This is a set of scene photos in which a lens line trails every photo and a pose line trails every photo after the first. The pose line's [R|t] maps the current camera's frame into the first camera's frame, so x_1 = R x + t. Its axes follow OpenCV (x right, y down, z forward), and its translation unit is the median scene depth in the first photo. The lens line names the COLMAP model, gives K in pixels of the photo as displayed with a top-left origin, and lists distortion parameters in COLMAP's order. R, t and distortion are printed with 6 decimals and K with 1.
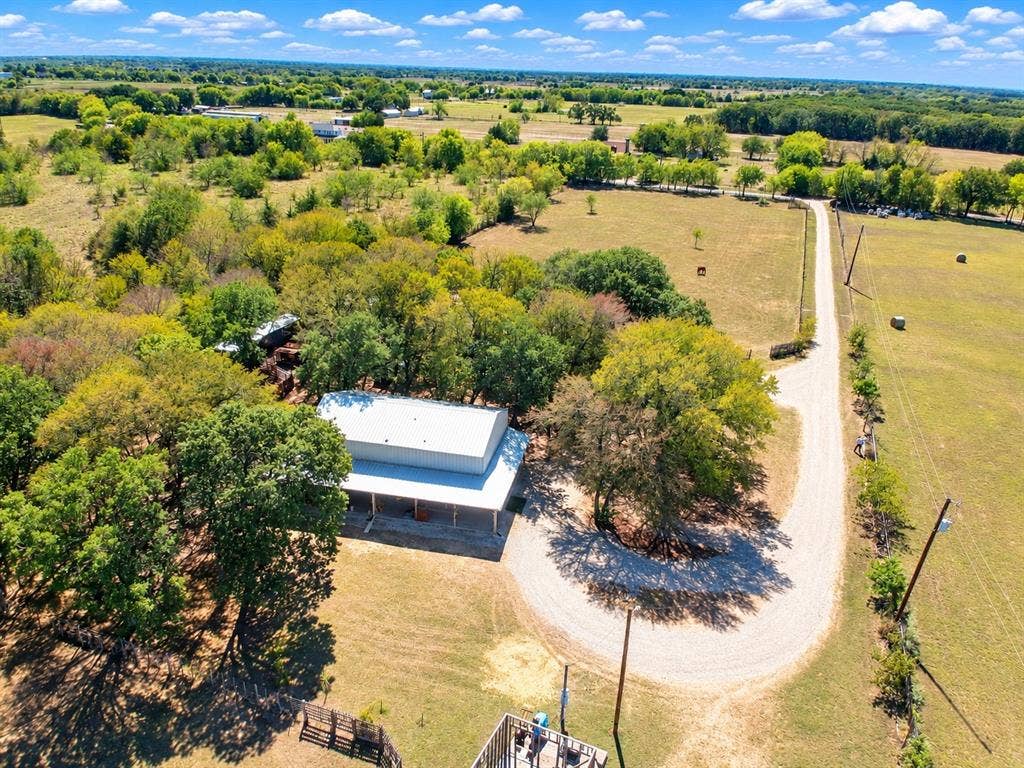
lens RADIAL K [[754.9, 0, 528.5], [0, 754.9, 383.7], [0, 0, 1]] dist [0.051404, -0.122653]
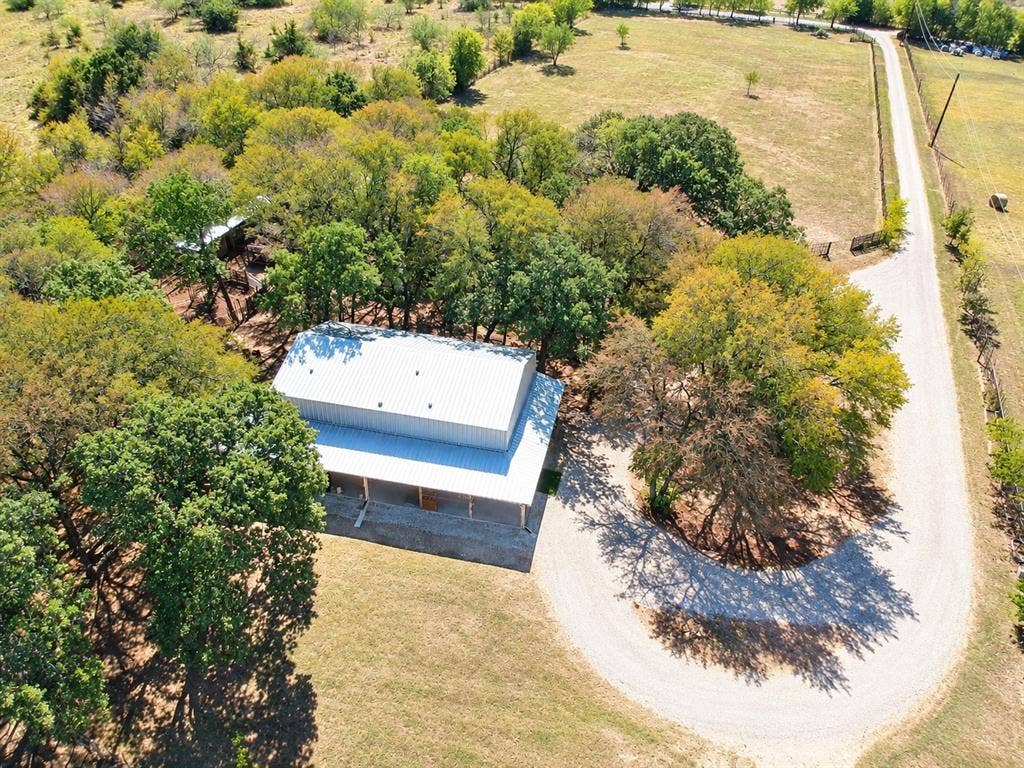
lens RADIAL K [[754.9, 0, 528.5], [0, 754.9, 383.7], [0, 0, 1]] dist [0.051404, -0.122653]
pose [[0.999894, 0.002975, -0.014240, -0.018403], [0.000062, 0.977980, 0.208696, -0.069908], [0.014547, -0.208675, 0.977877, 0.176886]]
